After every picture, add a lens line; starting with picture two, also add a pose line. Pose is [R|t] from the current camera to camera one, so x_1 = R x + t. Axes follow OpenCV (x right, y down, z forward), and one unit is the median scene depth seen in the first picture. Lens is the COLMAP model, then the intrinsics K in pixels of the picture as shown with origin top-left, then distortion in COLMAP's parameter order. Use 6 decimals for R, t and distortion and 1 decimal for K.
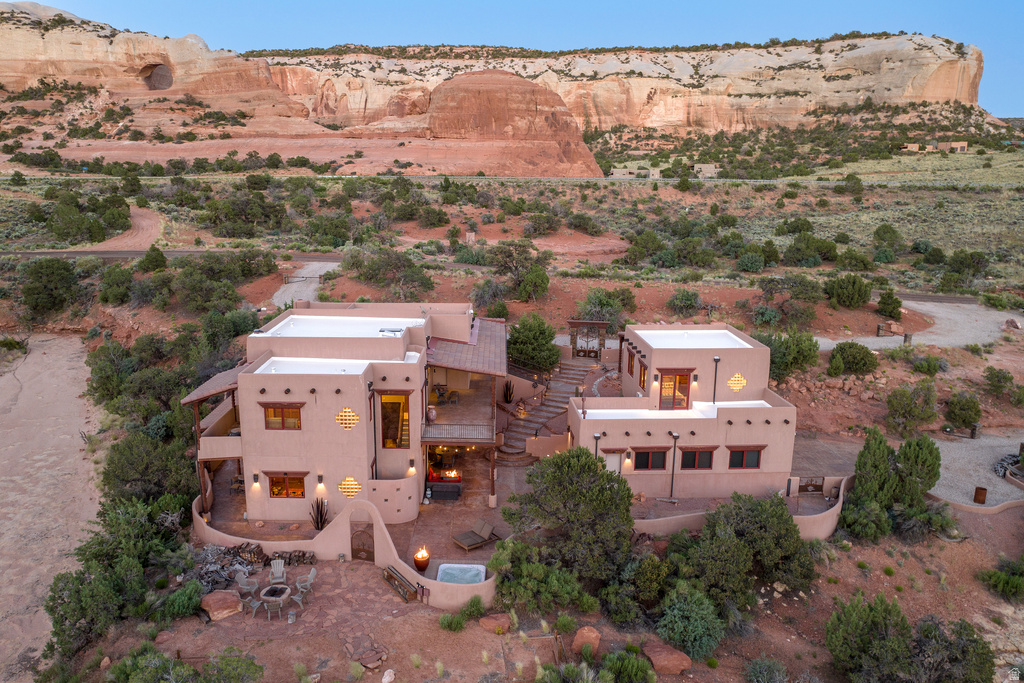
lens RADIAL K [[744.7, 0, 511.4], [0, 744.7, 340.9], [0, 0, 1]] dist [-0.058270, 0.023352]
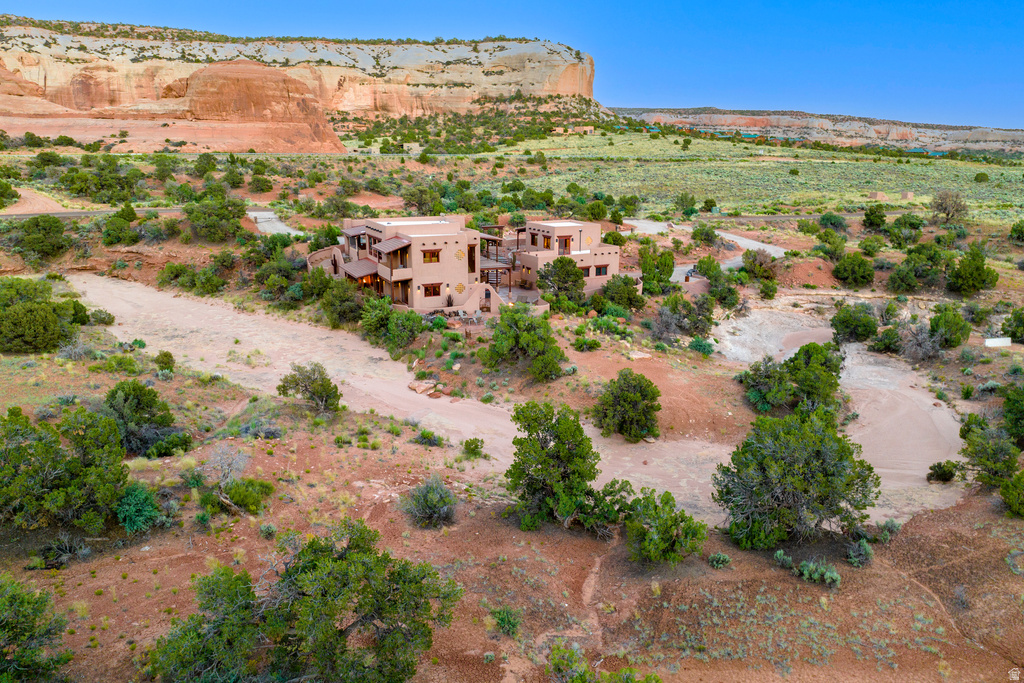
lens RADIAL K [[744.7, 0, 509.2], [0, 744.7, 341.7], [0, 0, 1]] dist [-0.058270, 0.023352]
pose [[0.888237, -0.111239, 0.445714, -0.178396], [0.099996, 0.993793, 0.048748, 0.043258], [-0.448370, 0.001270, 0.893847, -0.165421]]
